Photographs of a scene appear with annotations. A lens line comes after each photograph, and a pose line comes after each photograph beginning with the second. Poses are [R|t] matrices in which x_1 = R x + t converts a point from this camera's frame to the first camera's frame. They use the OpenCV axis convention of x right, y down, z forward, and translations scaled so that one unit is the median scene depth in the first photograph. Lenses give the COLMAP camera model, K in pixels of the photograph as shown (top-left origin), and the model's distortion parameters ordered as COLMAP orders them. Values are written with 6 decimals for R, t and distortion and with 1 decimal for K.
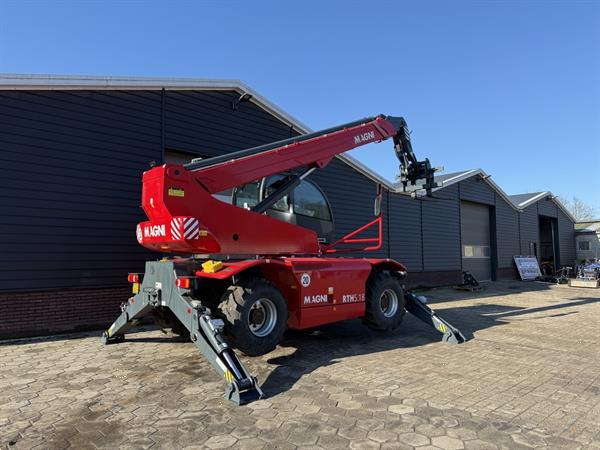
lens RADIAL K [[423.1, 0, 300.2], [0, 423.1, 228.3], [0, 0, 1]] dist [0.064839, -0.069652]
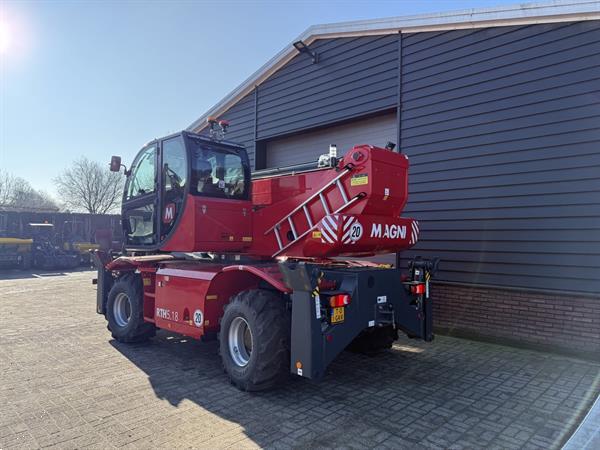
lens RADIAL K [[423.1, 0, 298.8], [0, 423.1, 223.6], [0, 0, 1]] dist [0.064839, -0.069652]
pose [[0.039105, -0.036145, -0.998581, 0.866284], [0.059038, 0.997683, -0.033800, 0.070693], [0.997490, -0.057632, 0.041148, 1.221008]]
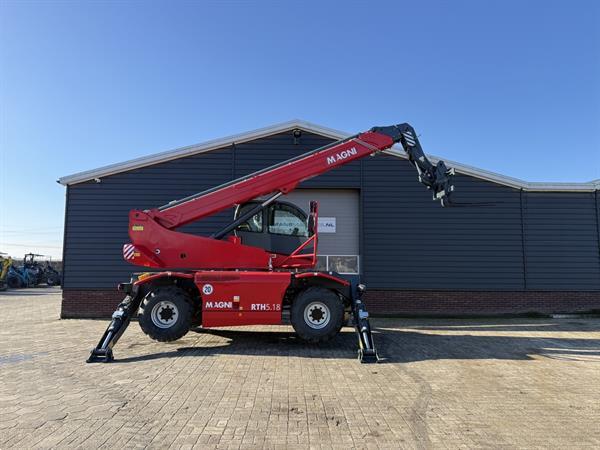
lens RADIAL K [[423.1, 0, 297.9], [0, 423.1, 222.5], [0, 0, 1]] dist [0.064839, -0.069652]
pose [[0.743371, -0.063118, -0.665895, 0.829120], [0.039697, 0.997946, -0.050276, -0.002588], [0.667700, 0.010939, 0.744350, 0.169315]]
